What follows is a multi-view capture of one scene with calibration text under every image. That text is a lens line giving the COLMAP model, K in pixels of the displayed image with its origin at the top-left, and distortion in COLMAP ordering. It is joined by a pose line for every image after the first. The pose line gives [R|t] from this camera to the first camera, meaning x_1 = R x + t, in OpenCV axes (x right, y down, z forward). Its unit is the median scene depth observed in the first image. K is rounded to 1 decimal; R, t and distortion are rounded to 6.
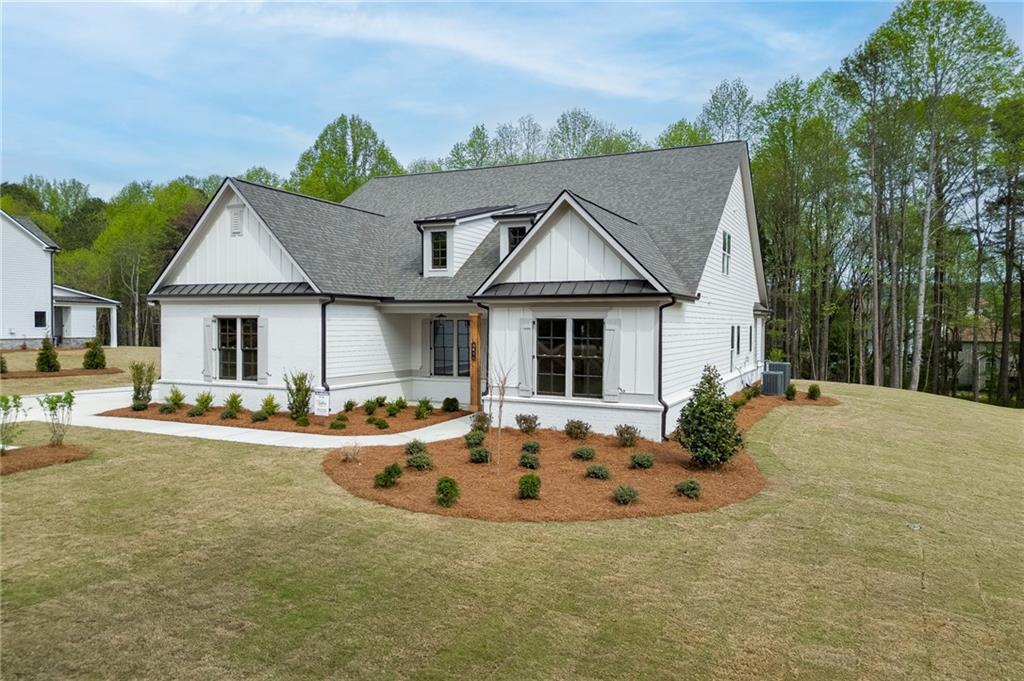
lens RADIAL K [[725.7, 0, 512.0], [0, 725.7, 340.5], [0, 0, 1]] dist [0.051308, -0.002704]
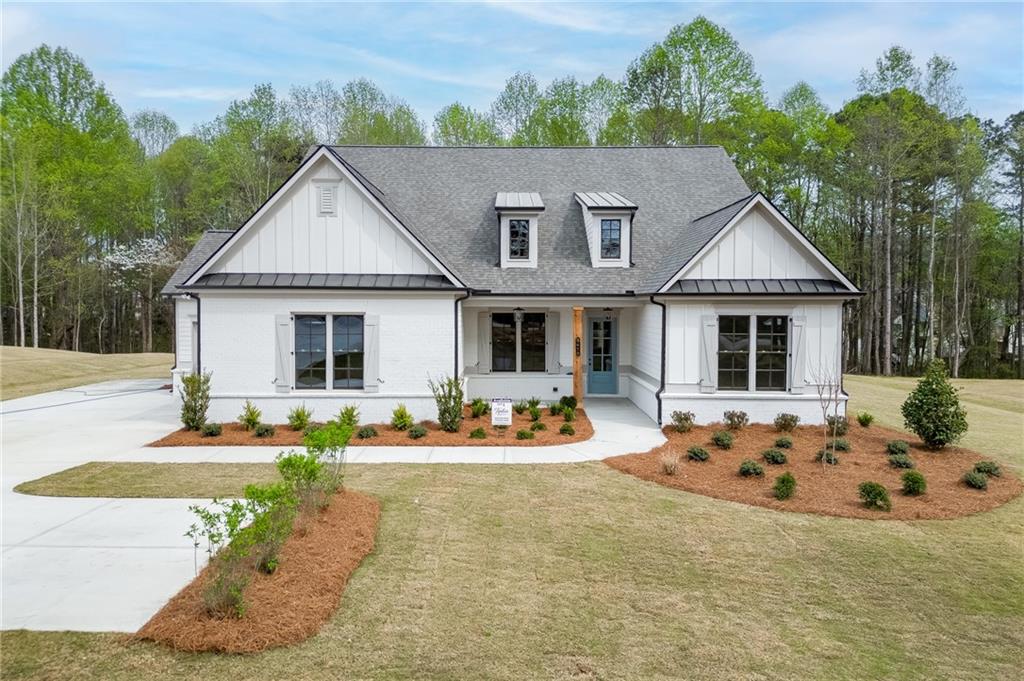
lens RADIAL K [[745.8, 0, 512.5], [0, 745.8, 316.6], [0, 0, 1]] dist [0.051333, -0.007059]
pose [[0.904932, -0.010980, 0.425416, -0.575603], [0.012334, 0.999924, -0.000430, -0.026913], [-0.425378, 0.005636, 0.904998, 0.149608]]
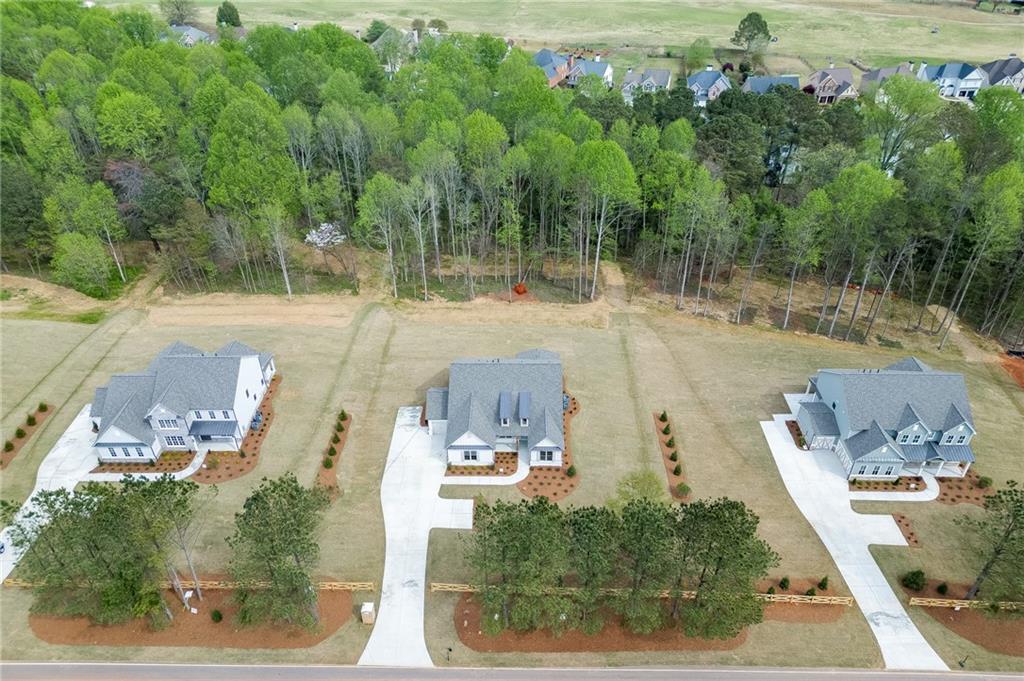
lens RADIAL K [[725.7, 0, 512.0], [0, 725.7, 340.5], [0, 0, 1]] dist [0.051308, -0.002704]
pose [[0.906694, -0.251940, 0.338278, -1.593321], [0.013175, 0.818533, 0.574308, -3.407238], [-0.421583, -0.516265, 0.745479, -2.289931]]
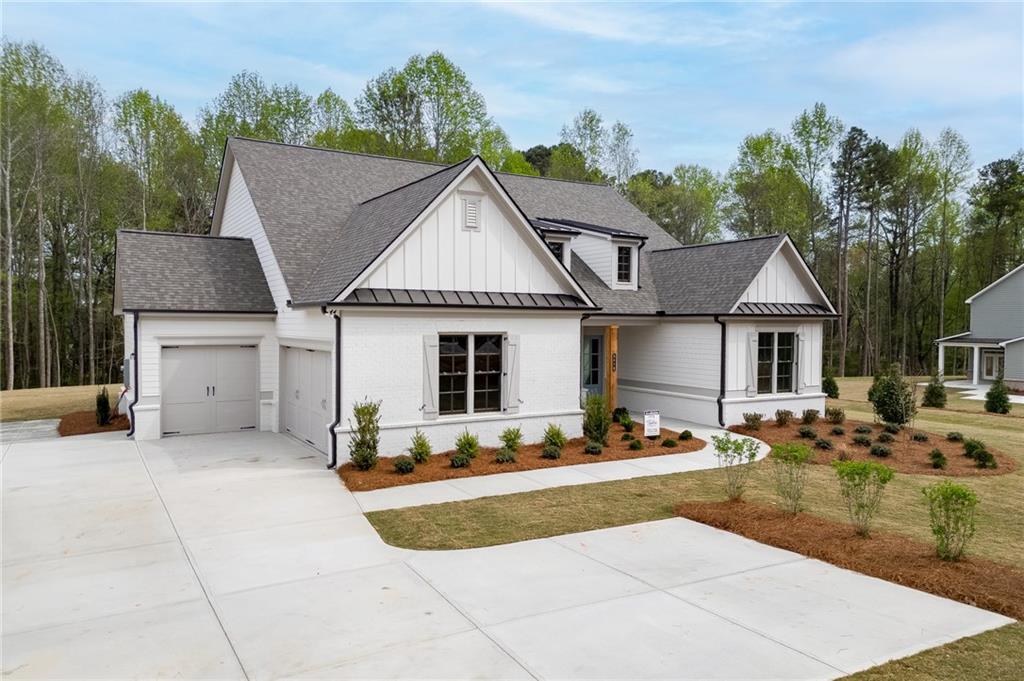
lens RADIAL K [[725.7, 0, 512.0], [0, 725.7, 340.5], [0, 0, 1]] dist [0.051308, -0.002704]
pose [[0.569243, -0.030479, 0.821604, -1.046510], [0.011913, 0.999513, 0.028825, -0.049058], [-0.822083, -0.006621, 0.569329, 0.543225]]
